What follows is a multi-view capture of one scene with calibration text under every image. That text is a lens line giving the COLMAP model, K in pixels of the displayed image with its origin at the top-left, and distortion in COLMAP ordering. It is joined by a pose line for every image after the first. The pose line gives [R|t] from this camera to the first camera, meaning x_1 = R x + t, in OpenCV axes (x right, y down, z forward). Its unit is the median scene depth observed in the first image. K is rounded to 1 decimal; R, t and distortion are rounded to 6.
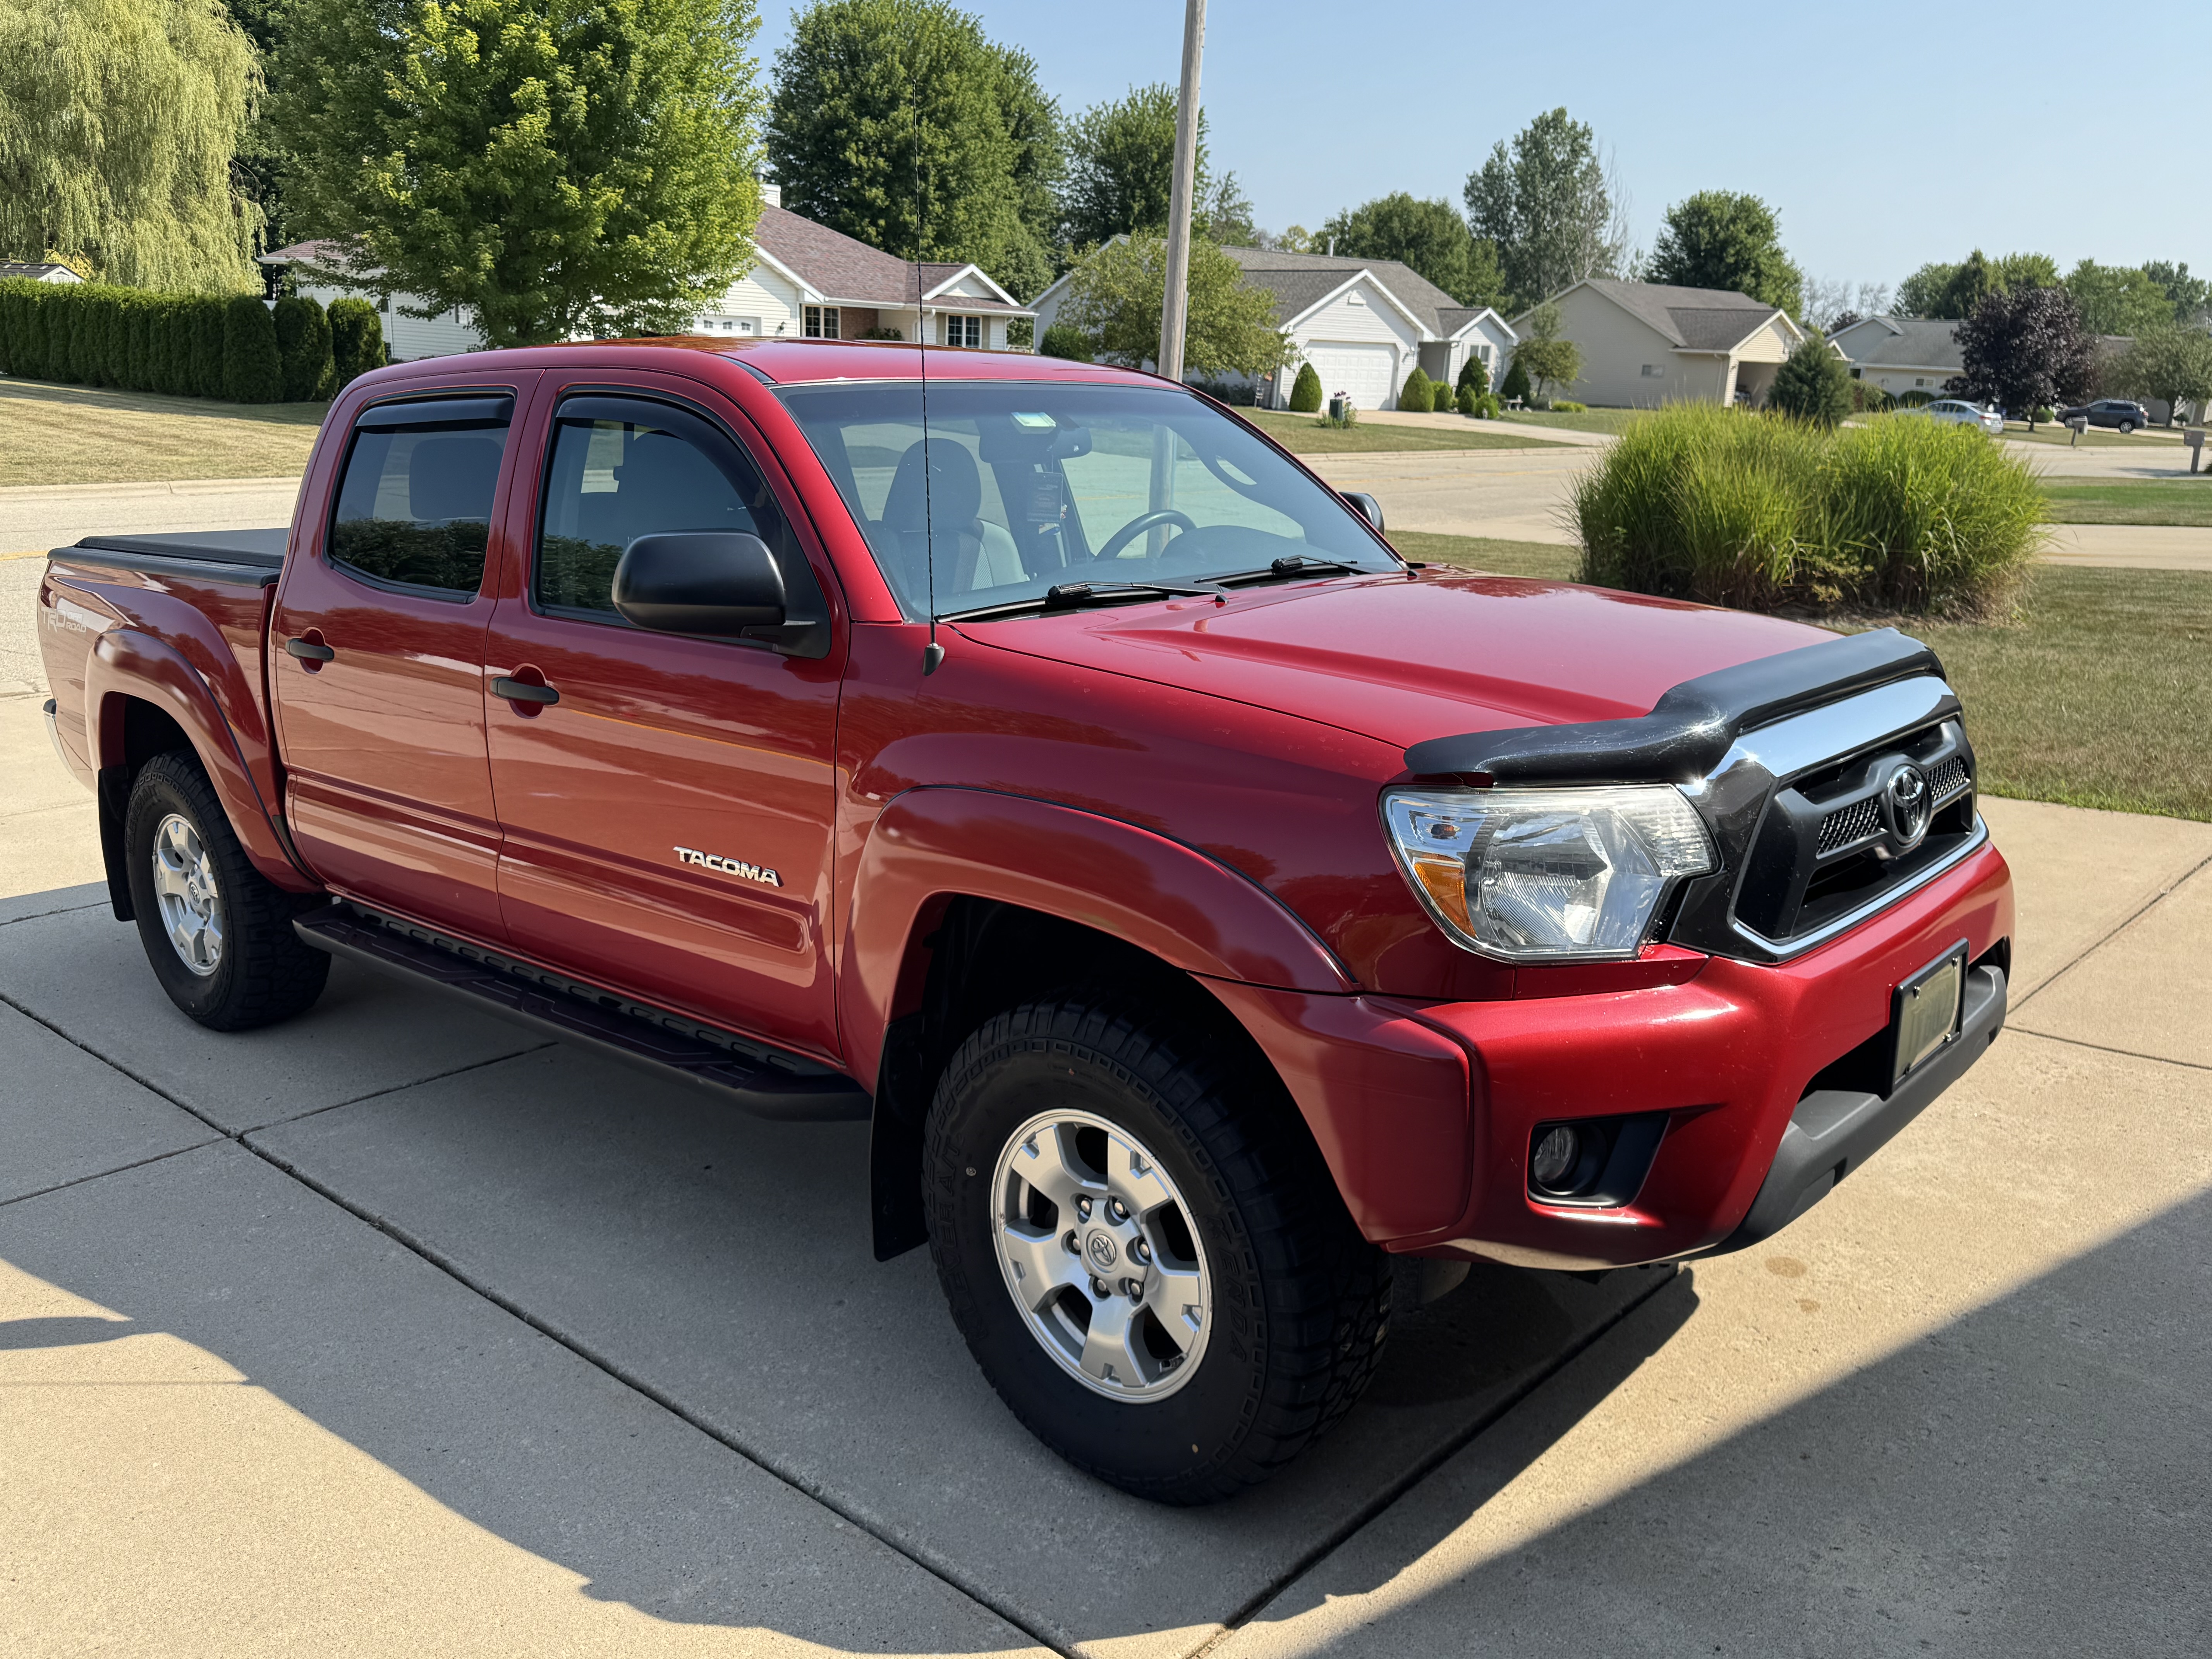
lens RADIAL K [[1929.1, 0, 1096.8], [0, 1929.1, 701.6], [0, 0, 1]] dist [-0.128592, 0.154321]
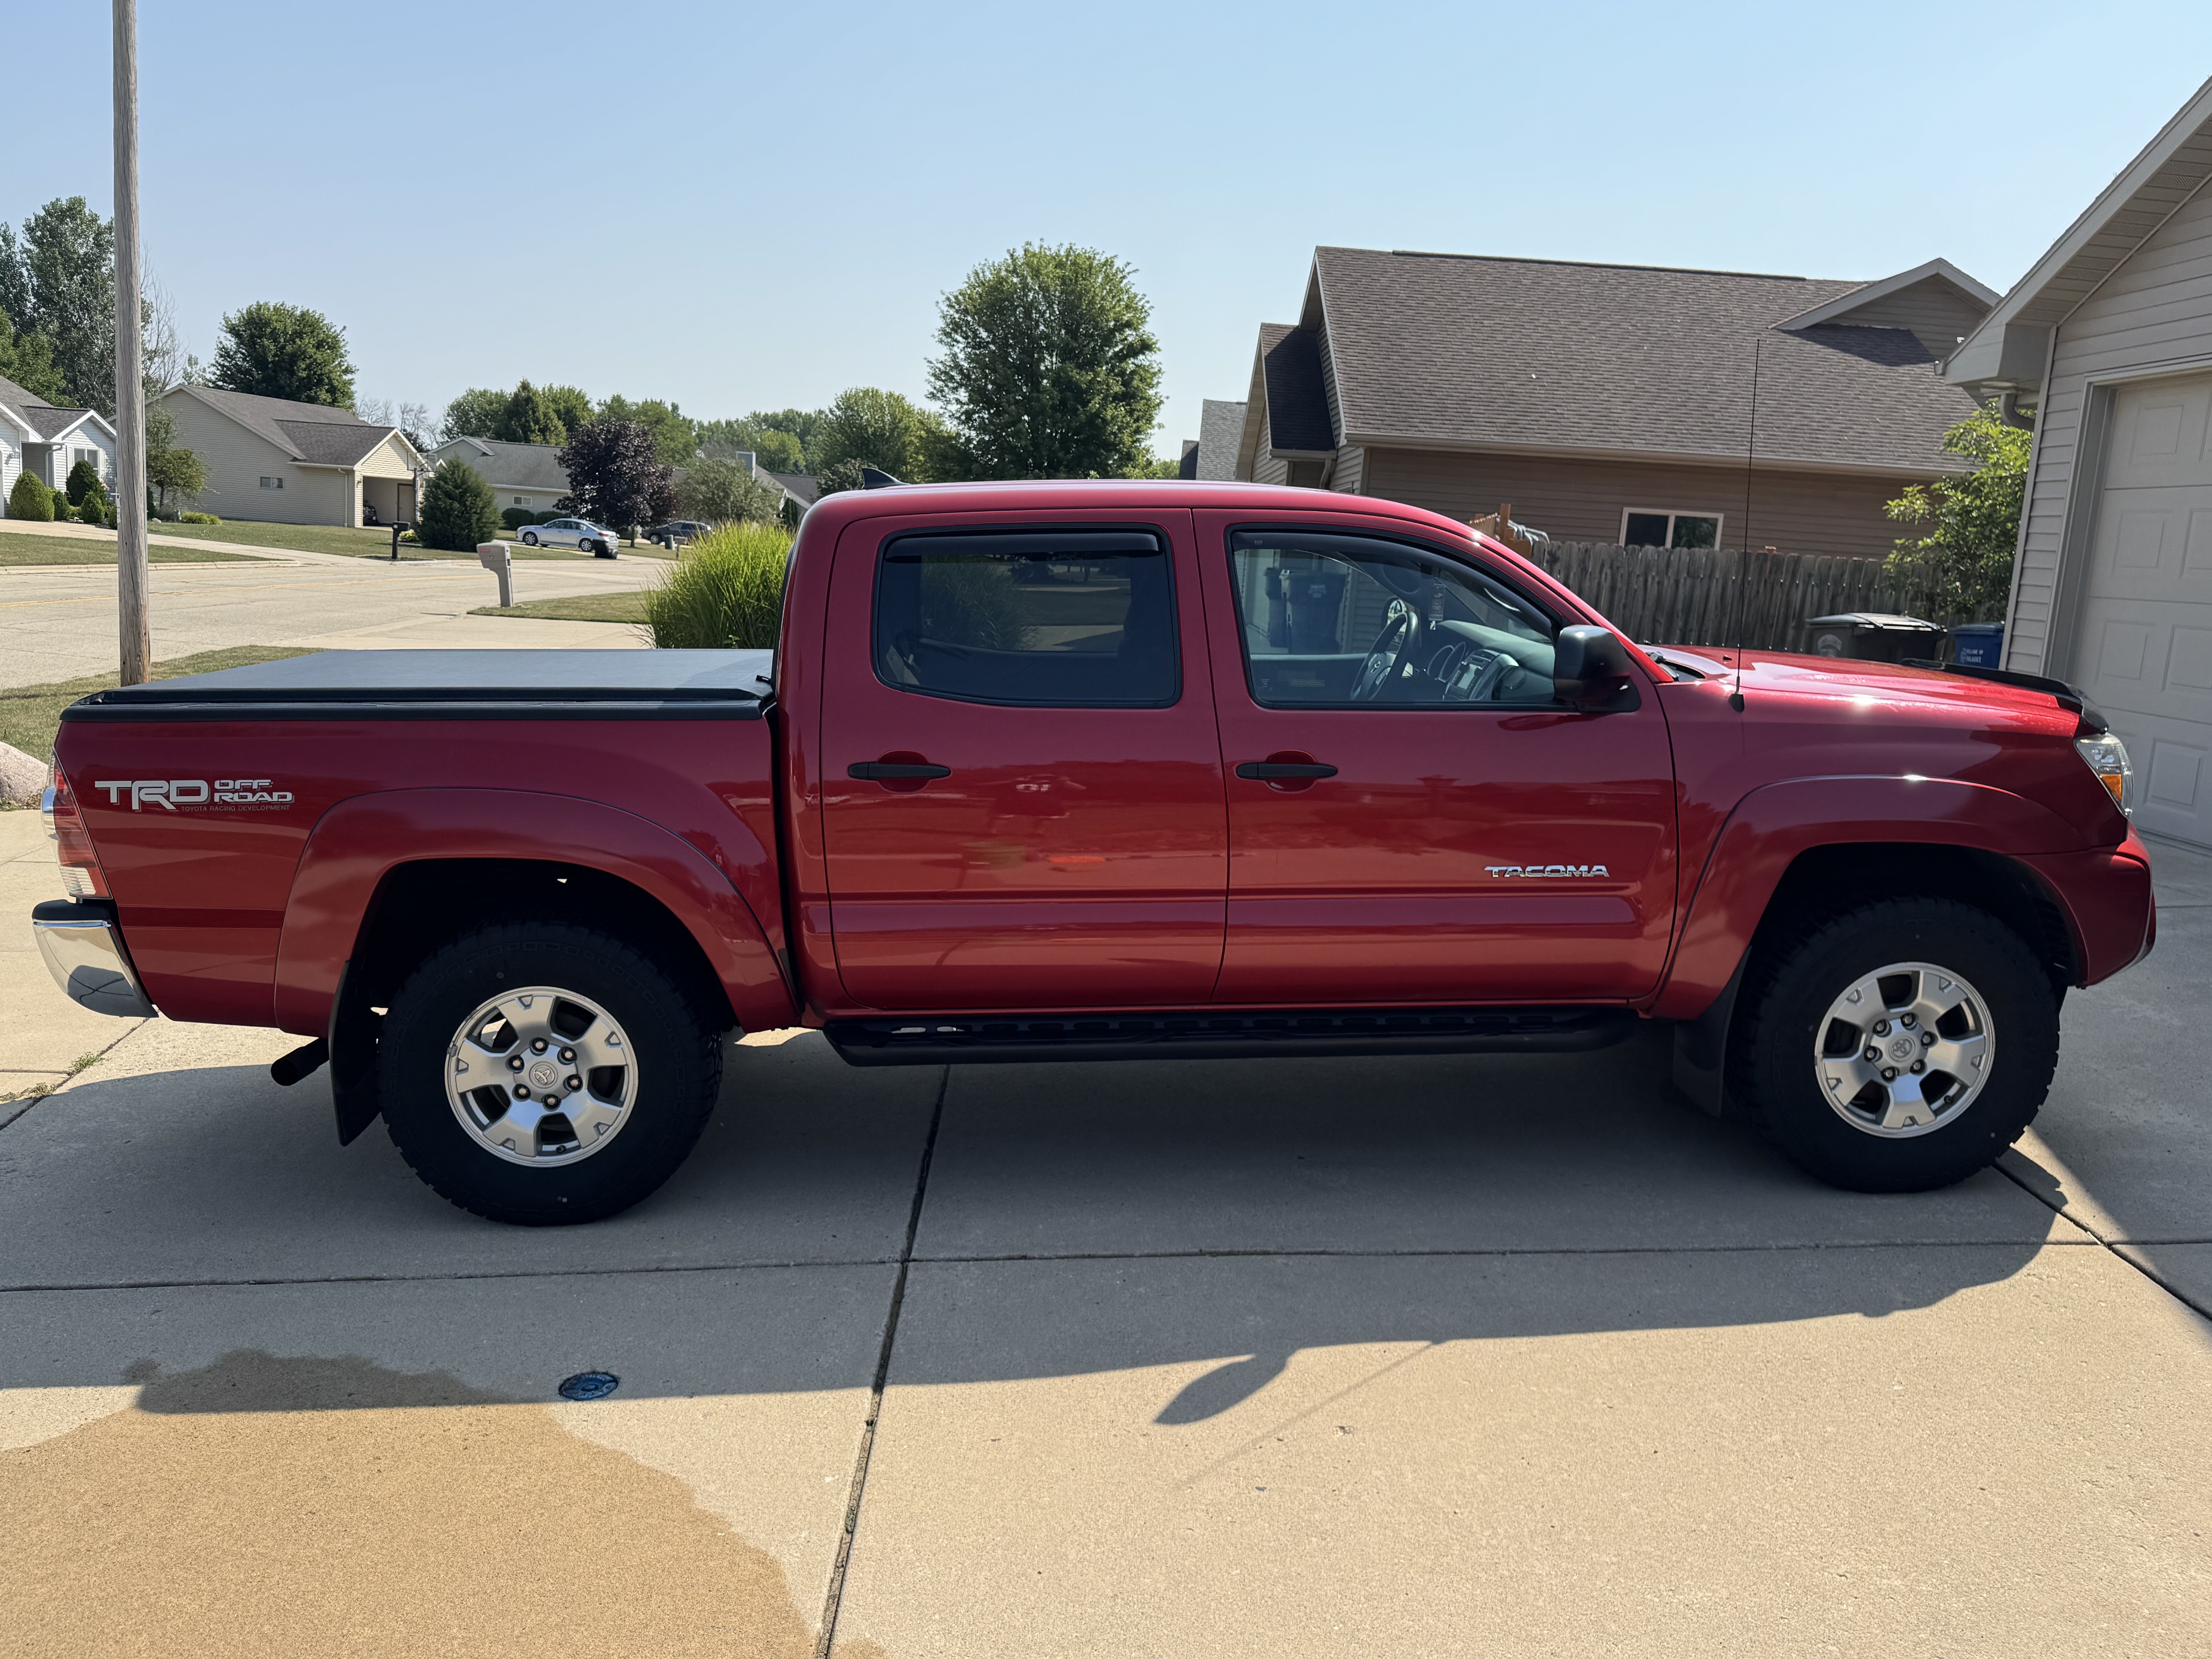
lens RADIAL K [[1929.1, 0, 1096.8], [0, 1929.1, 701.6], [0, 0, 1]] dist [-0.128592, 0.154321]
pose [[0.692752, -0.037894, 0.720180, -0.119015], [0.080397, 0.996452, -0.024905, -0.002289], [-0.716681, 0.075153, 0.693340, 0.023865]]
